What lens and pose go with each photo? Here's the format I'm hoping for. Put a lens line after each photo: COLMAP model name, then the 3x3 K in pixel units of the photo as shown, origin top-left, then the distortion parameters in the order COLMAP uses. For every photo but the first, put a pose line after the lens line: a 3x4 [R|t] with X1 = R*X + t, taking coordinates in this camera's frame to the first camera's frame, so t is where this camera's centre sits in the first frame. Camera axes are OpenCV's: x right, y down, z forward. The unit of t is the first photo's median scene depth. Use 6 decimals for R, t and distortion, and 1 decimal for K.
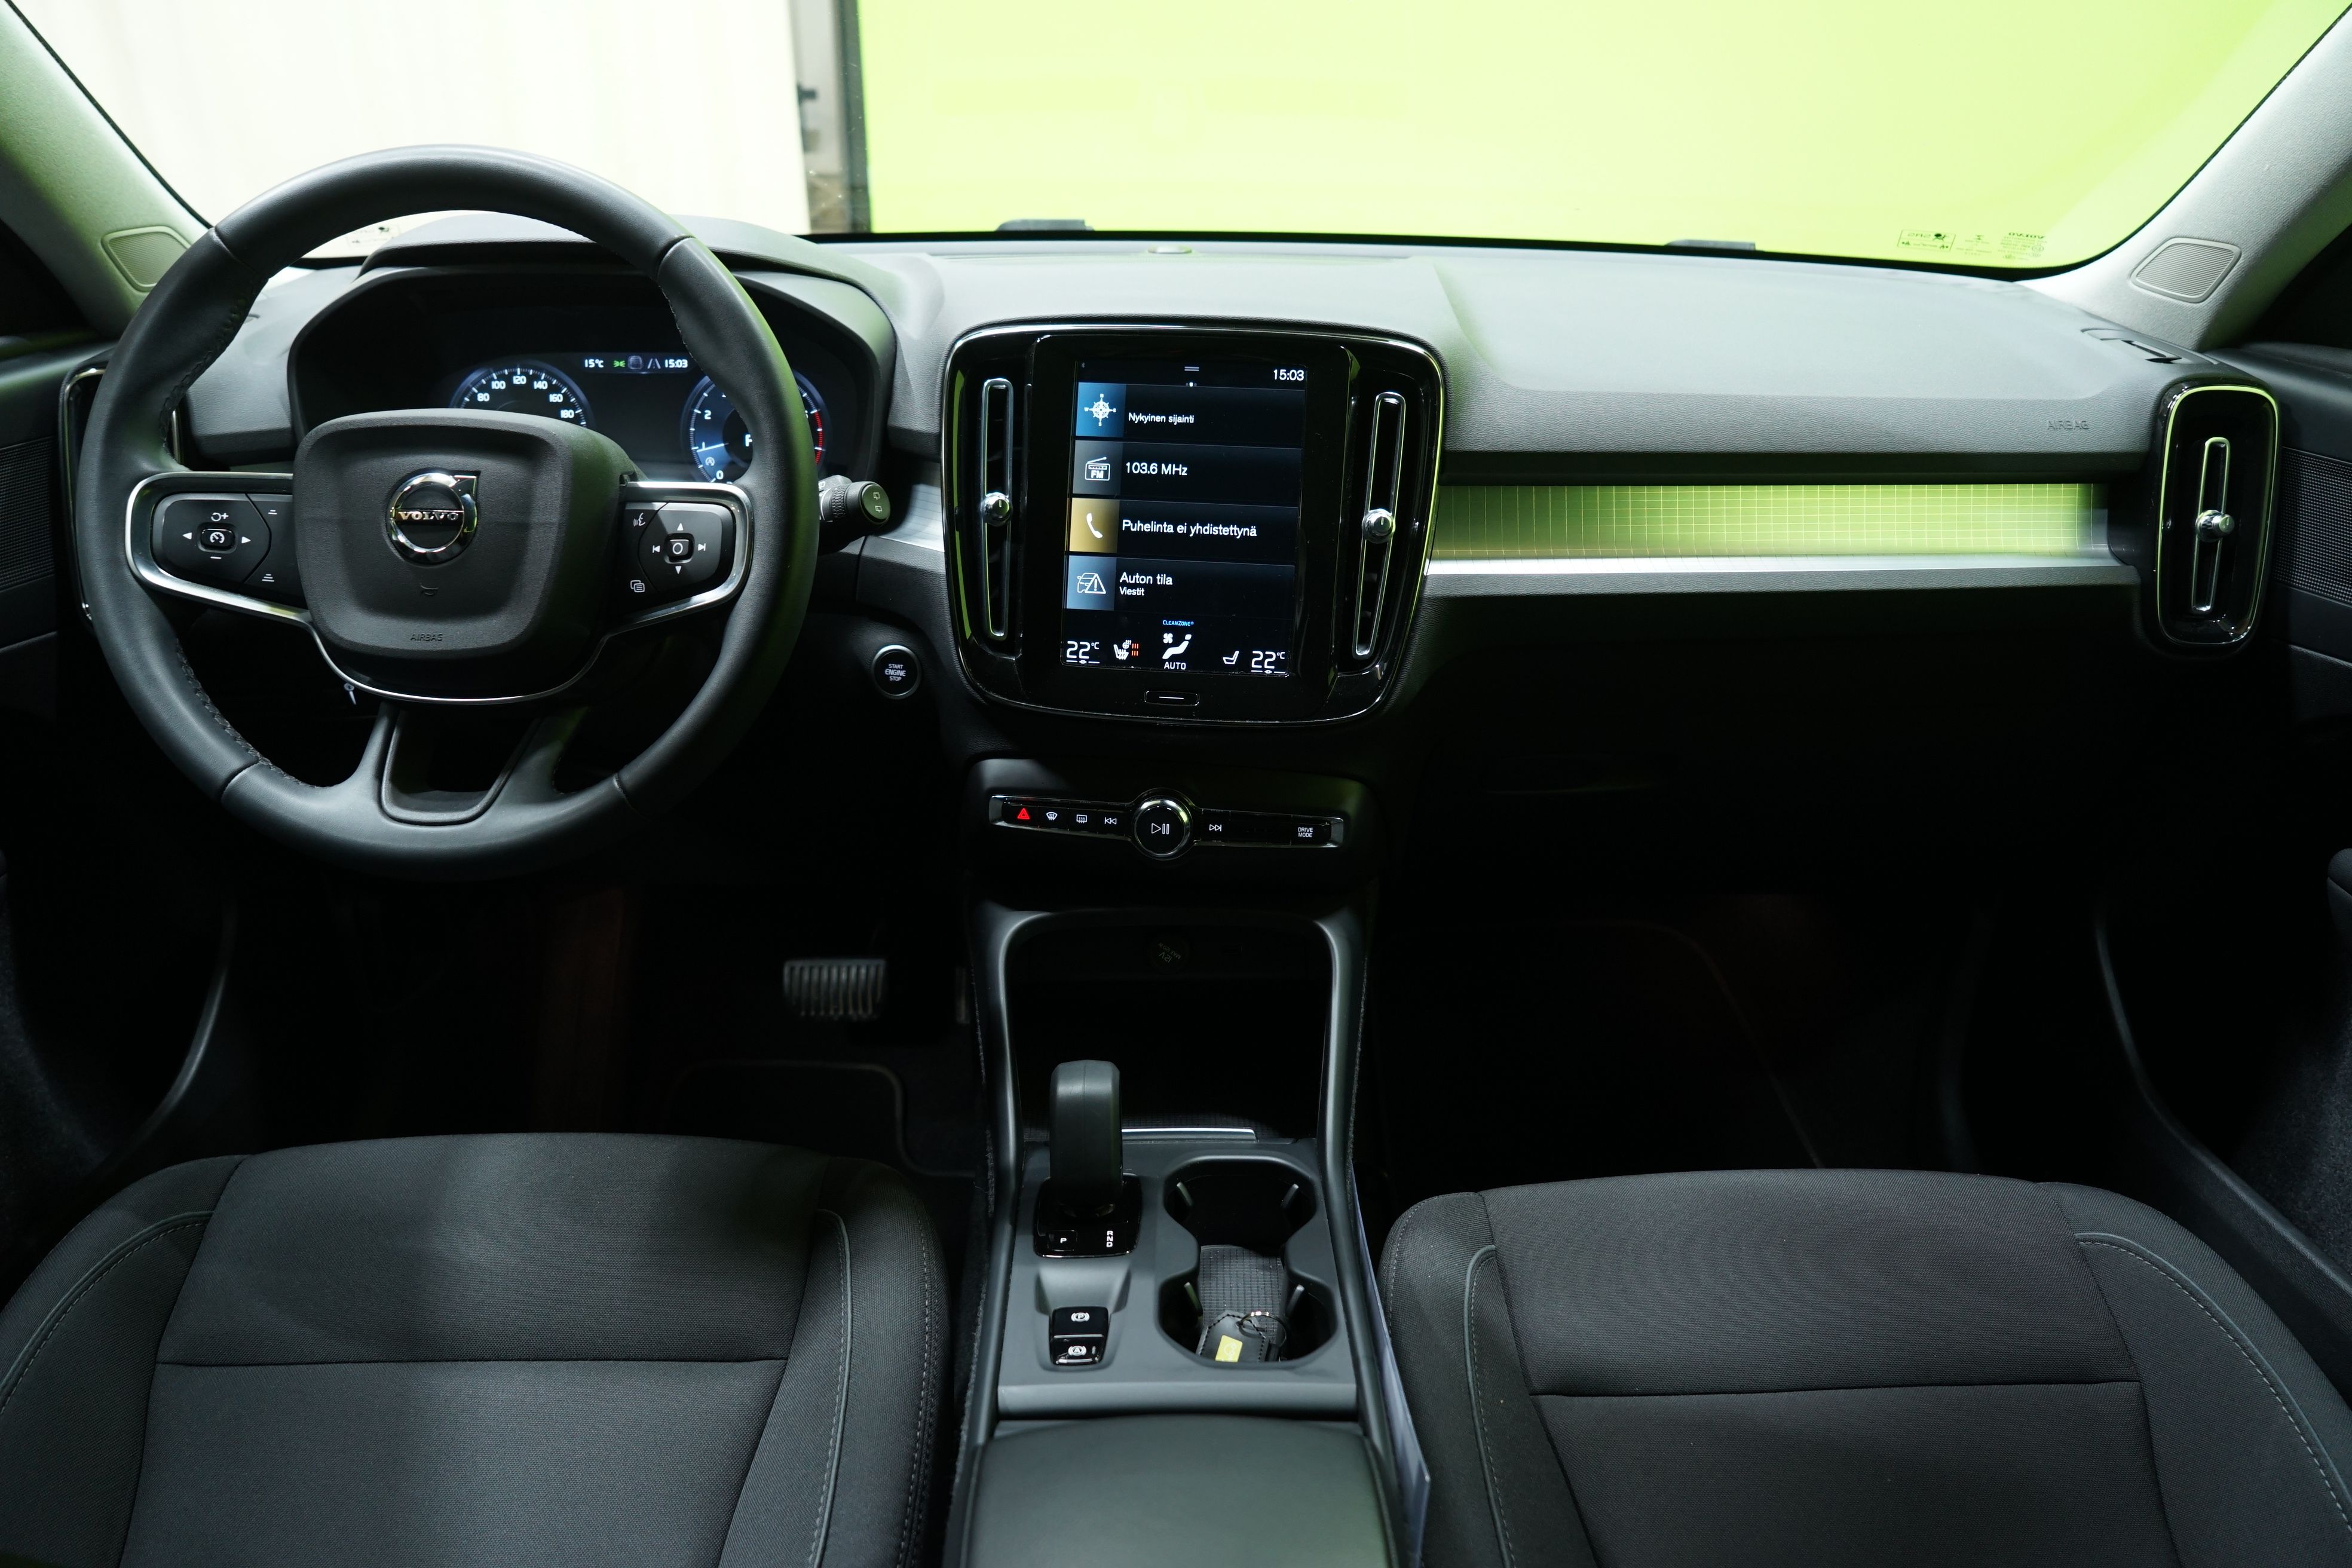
lens RADIAL K [[1616.3, 0, 1176.3], [0, 1616.3, 783.1], [0, 0, 1]] dist [-0.006966, 0.004448]
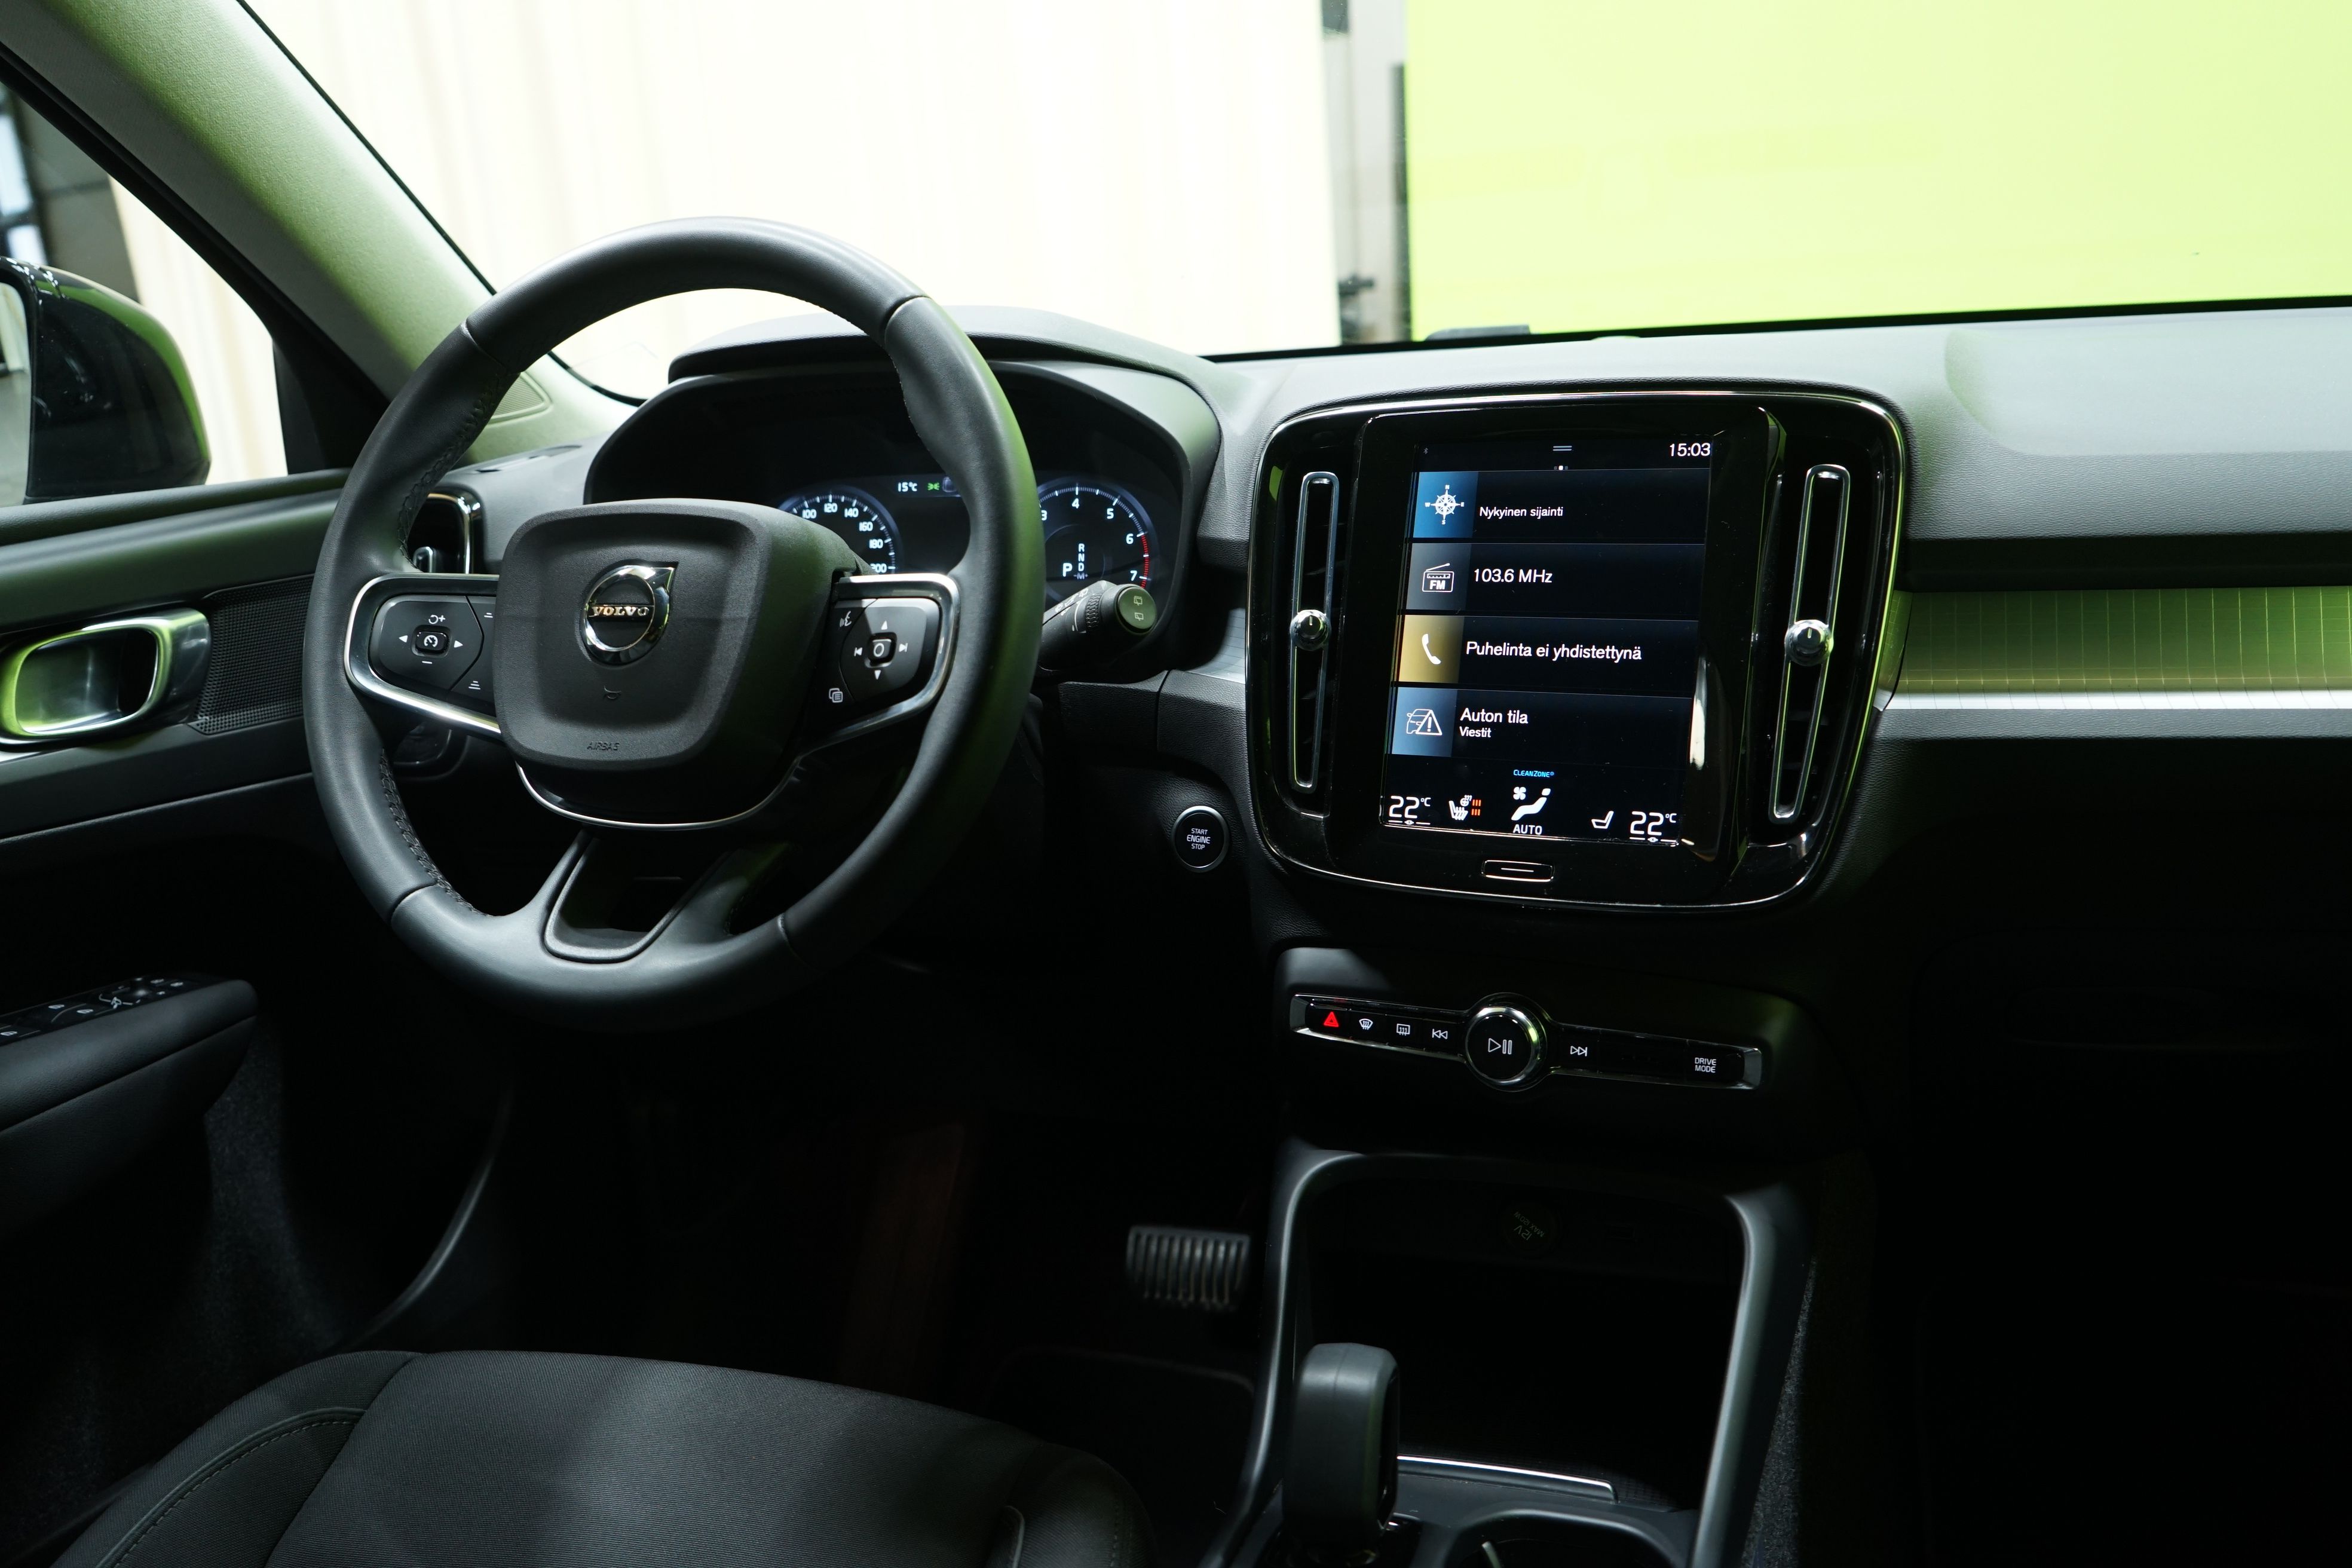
lens RADIAL K [[1928.2, 0, 1175.5], [0, 1928.2, 784.9], [0, 0, 1]] dist [0.002025, 0.005593]
pose [[0.942269, 0.014860, -0.334526, 0.147465], [-0.069474, 0.985952, -0.151893, 0.055846], [0.327569, 0.166365, 0.930065, 0.108168]]
